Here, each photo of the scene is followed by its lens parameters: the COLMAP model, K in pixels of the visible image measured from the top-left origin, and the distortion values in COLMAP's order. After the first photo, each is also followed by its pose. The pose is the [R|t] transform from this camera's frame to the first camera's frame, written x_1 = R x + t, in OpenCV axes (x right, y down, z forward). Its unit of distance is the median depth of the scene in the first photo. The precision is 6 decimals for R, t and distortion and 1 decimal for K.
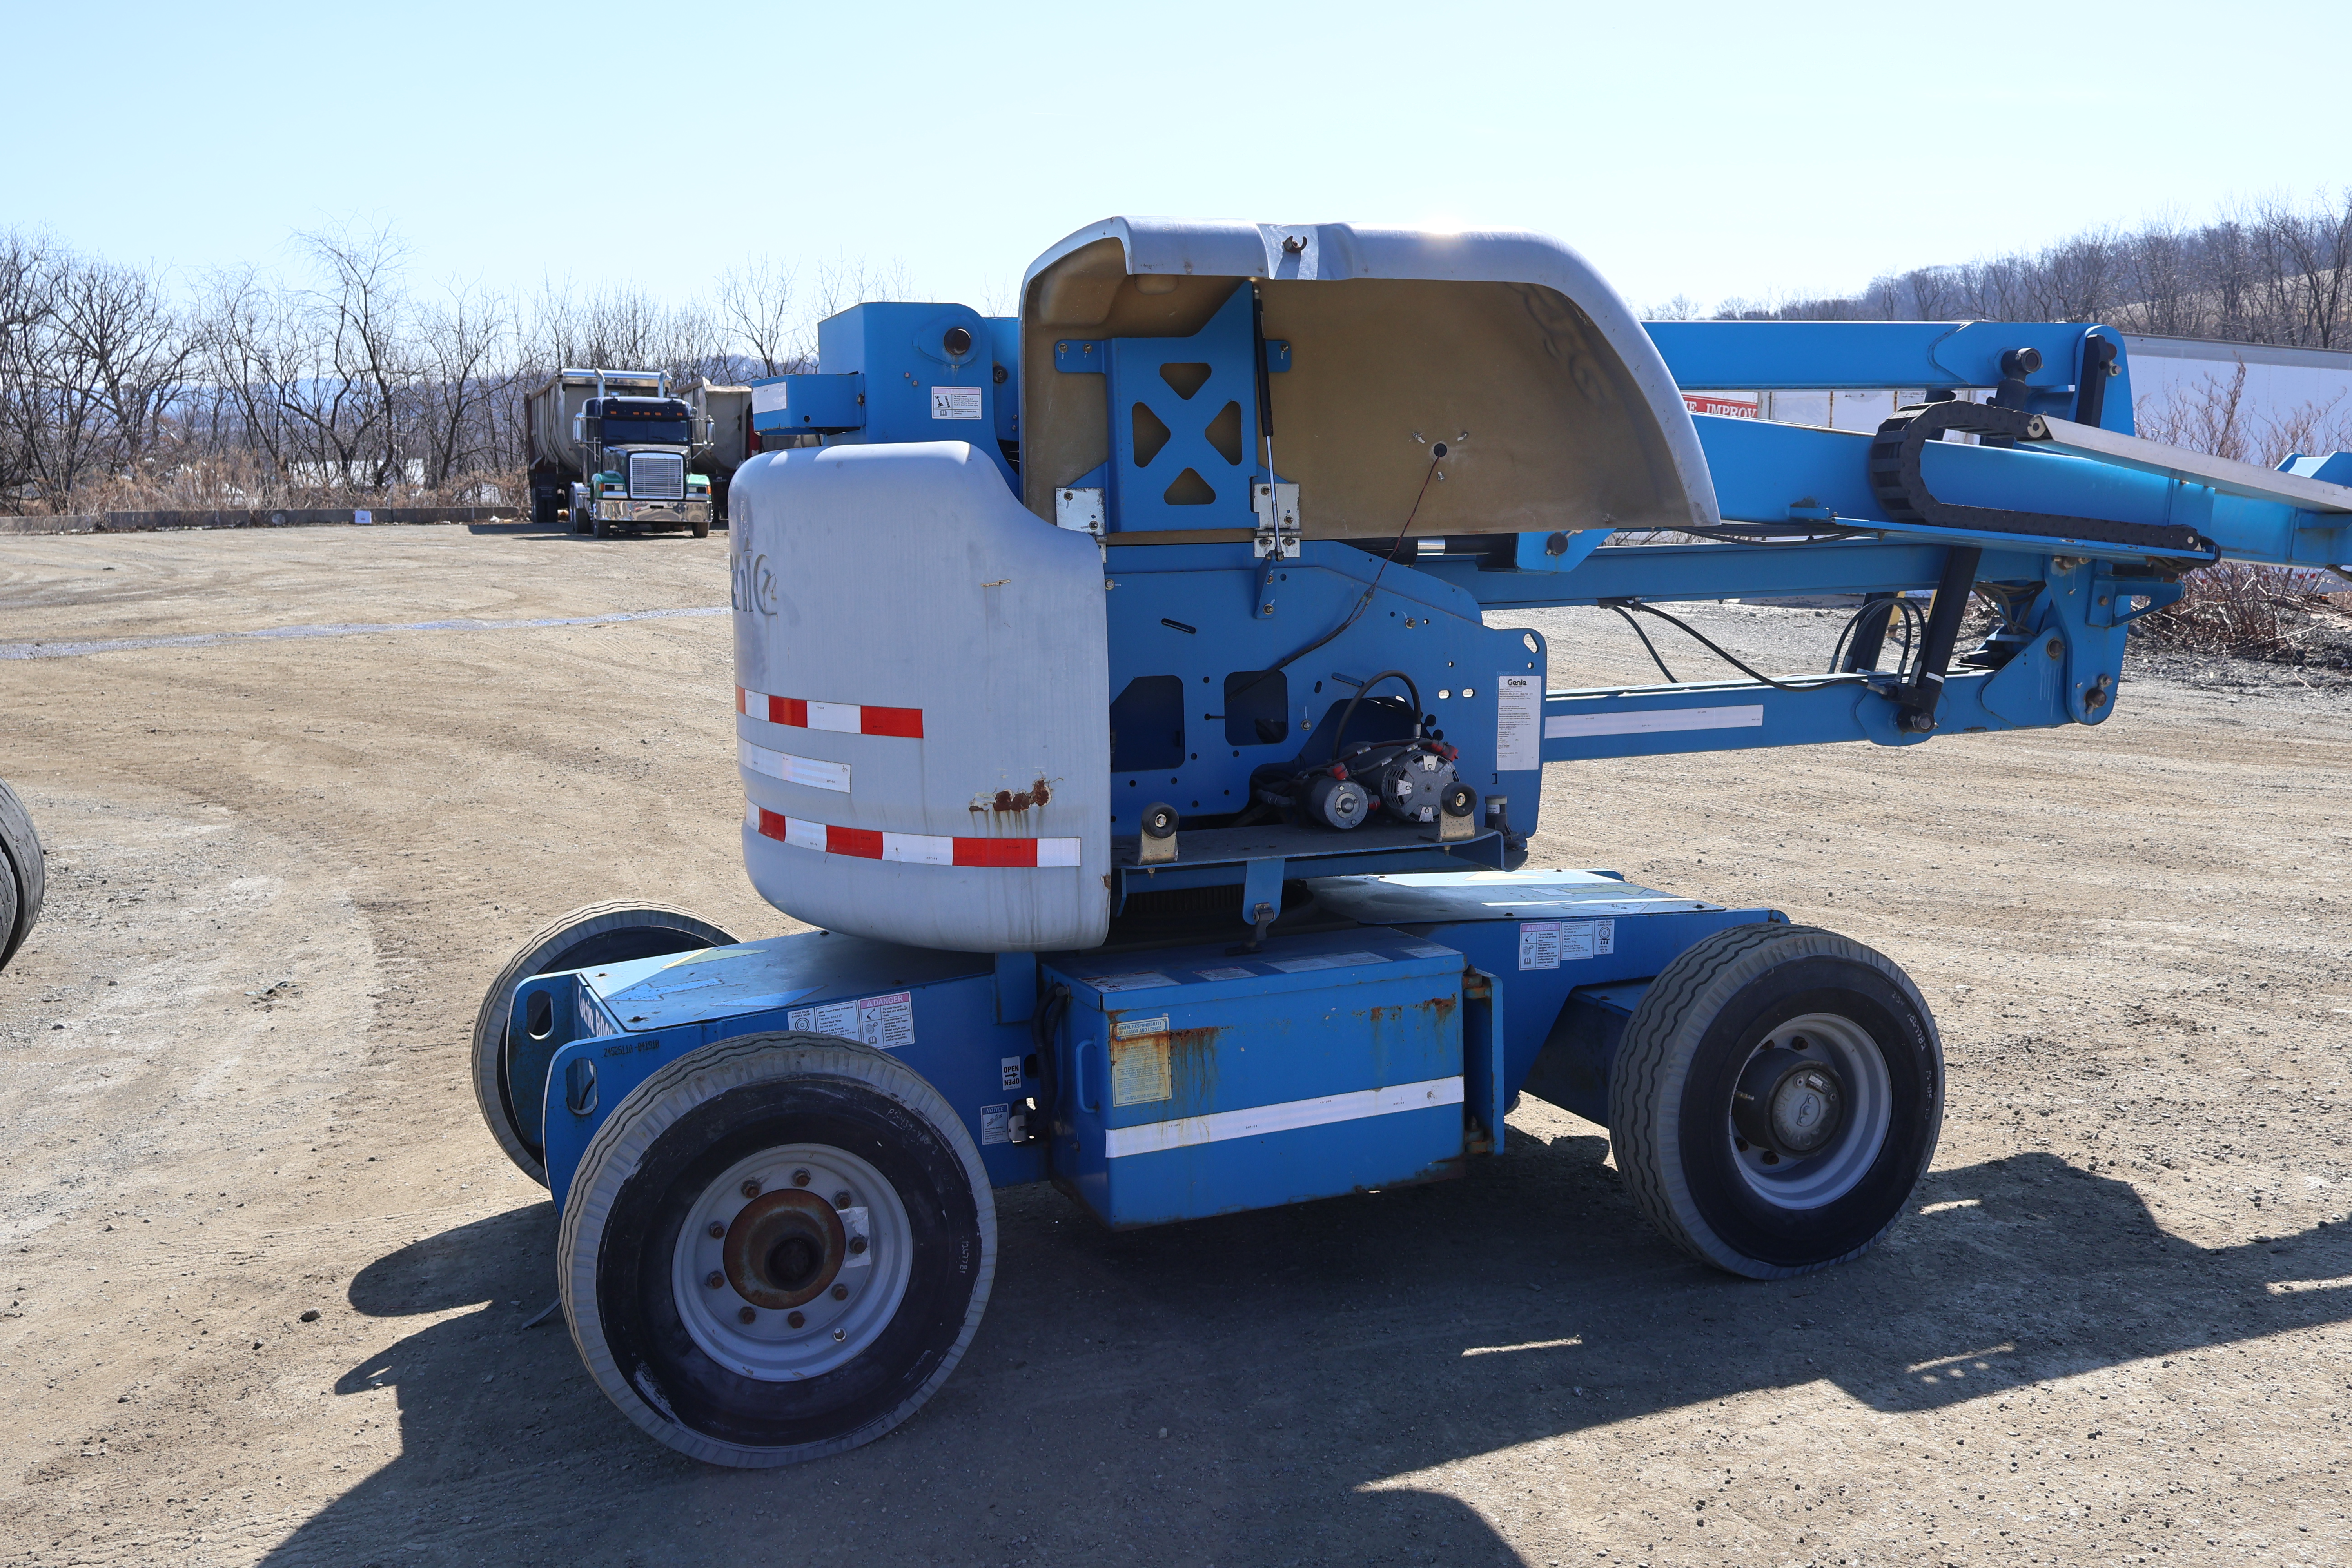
lens RADIAL K [[2174.6, 0, 1158.5], [0, 2174.6, 759.3], [0, 0, 1]] dist [0.007388, 0.000000]
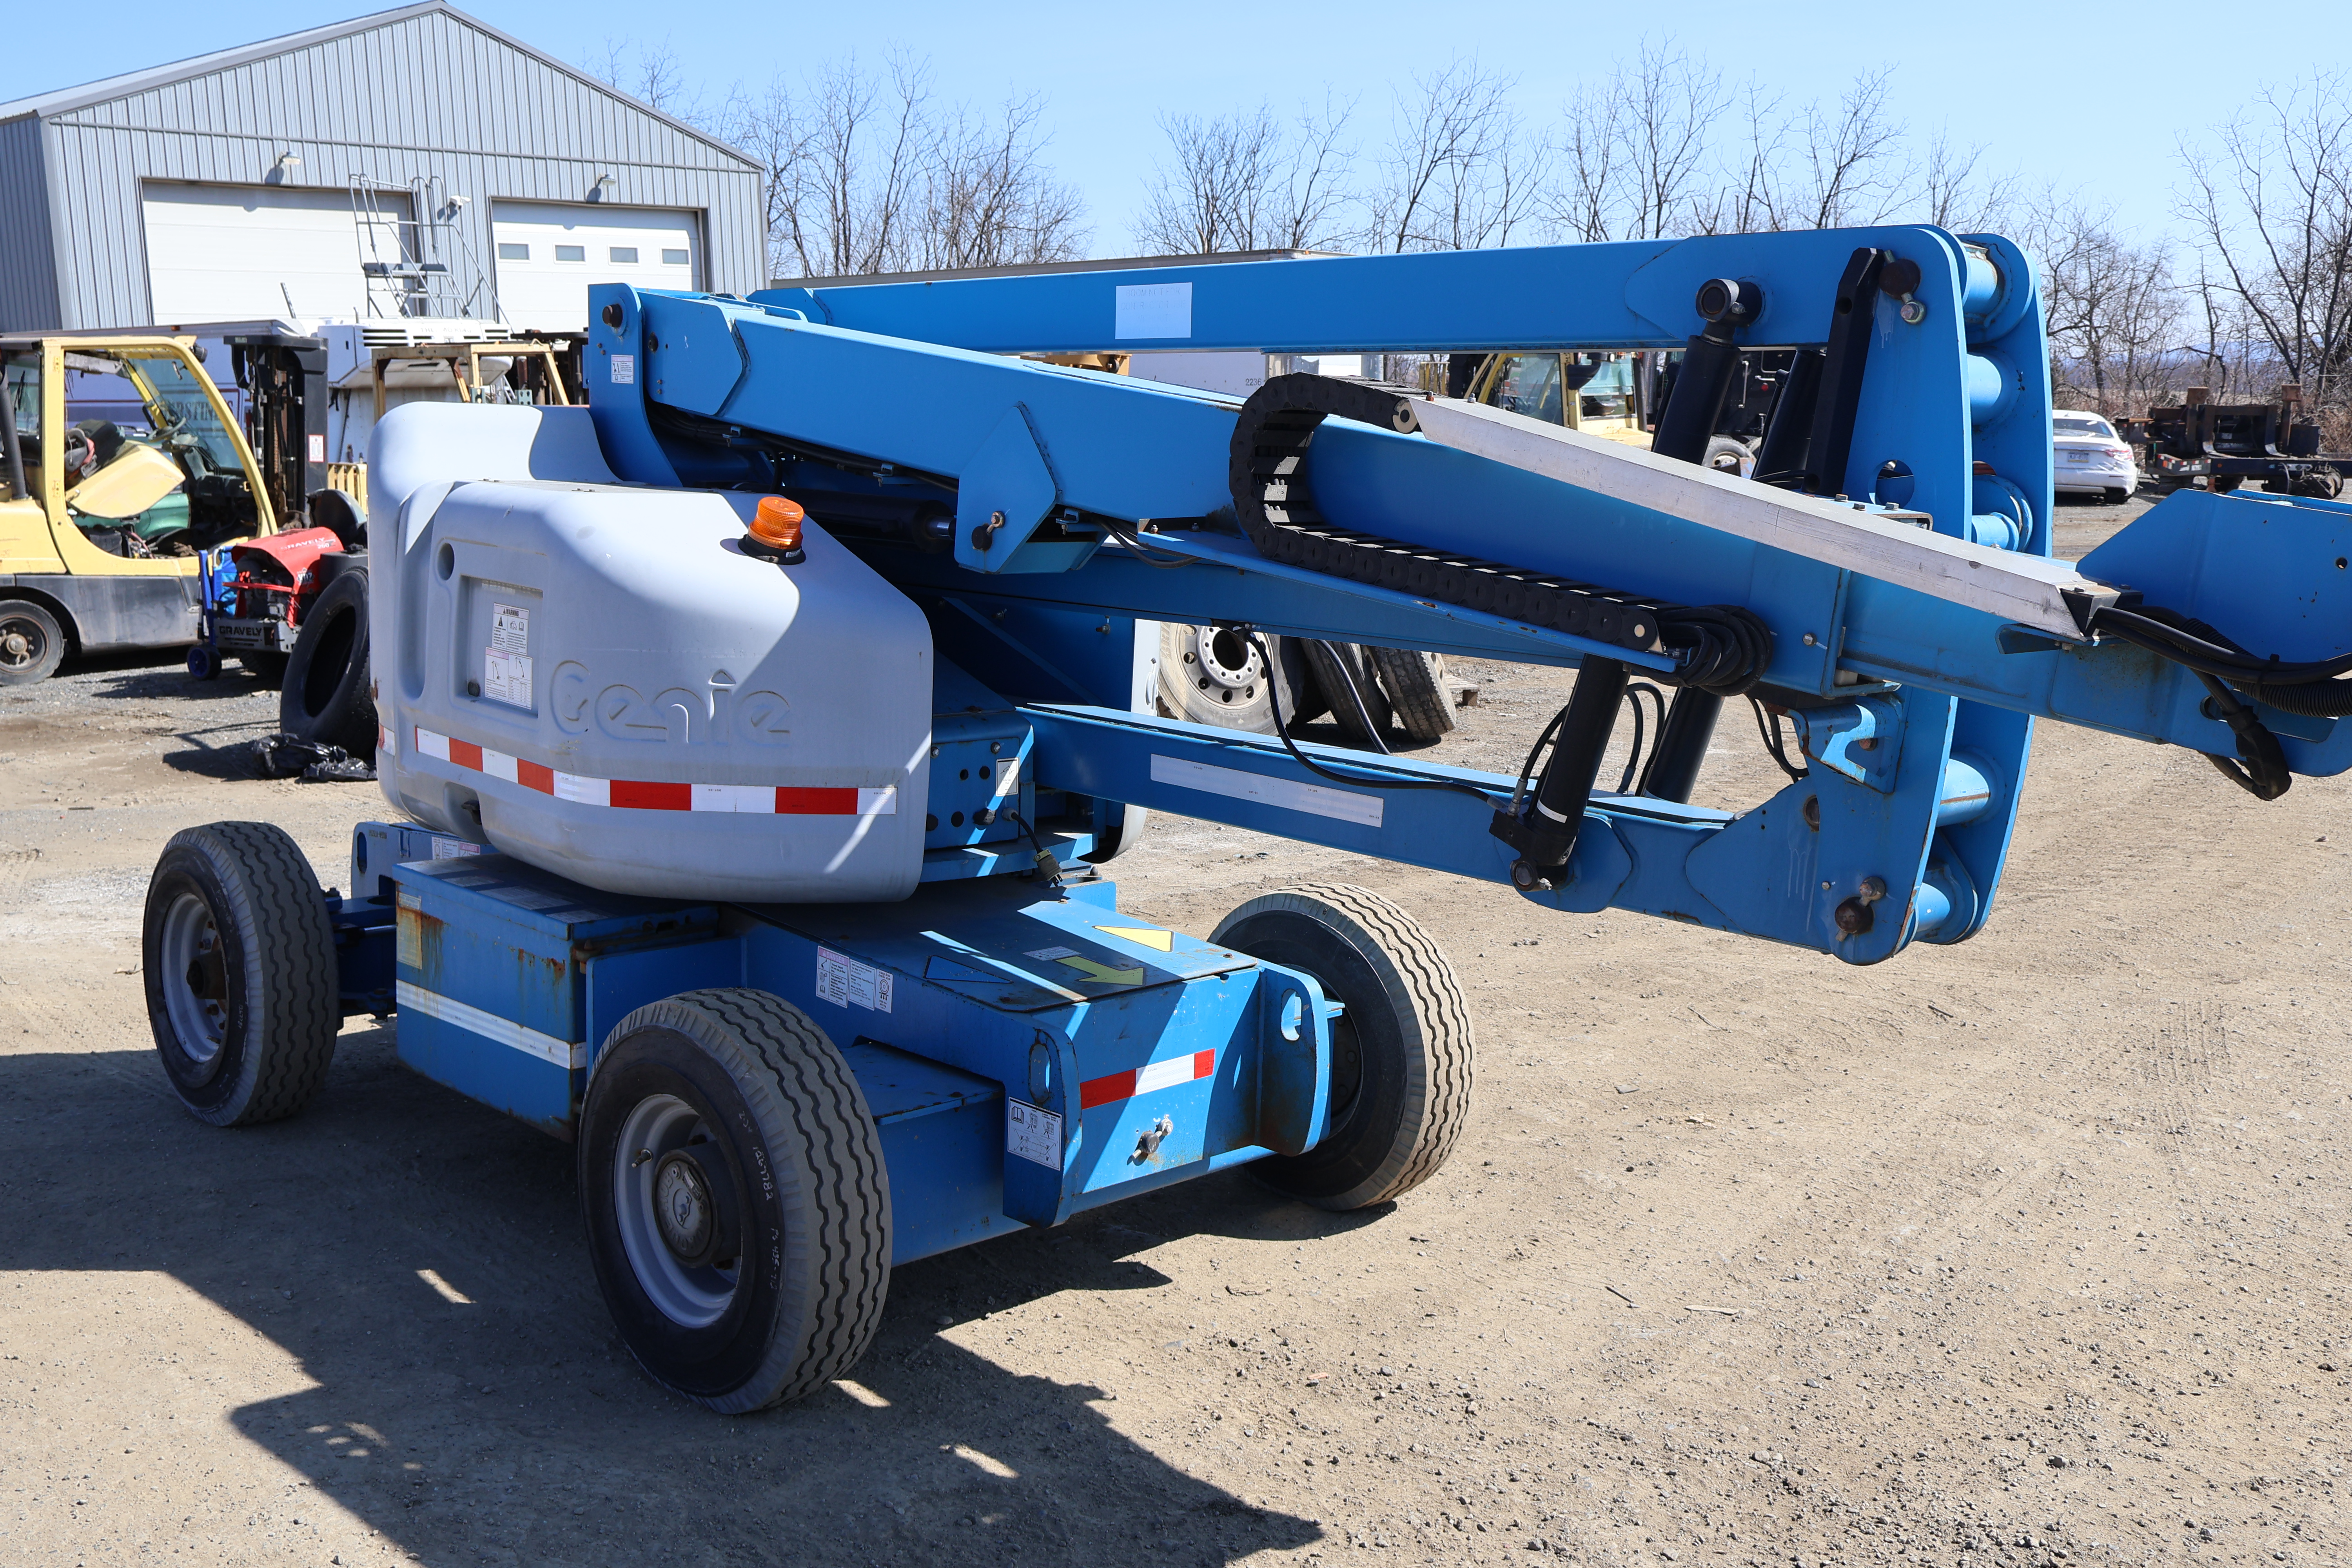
lens RADIAL K [[2252.6, 0, 1160.1], [0, 2252.6, 775.8], [0, 0, 1]] dist [0.002820, 0.000000]
pose [[0.388195, 0.173294, -0.905138, 1.244300], [-0.142381, 0.981646, 0.126878, -0.157352], [0.910512, 0.079621, 0.405744, 0.867329]]
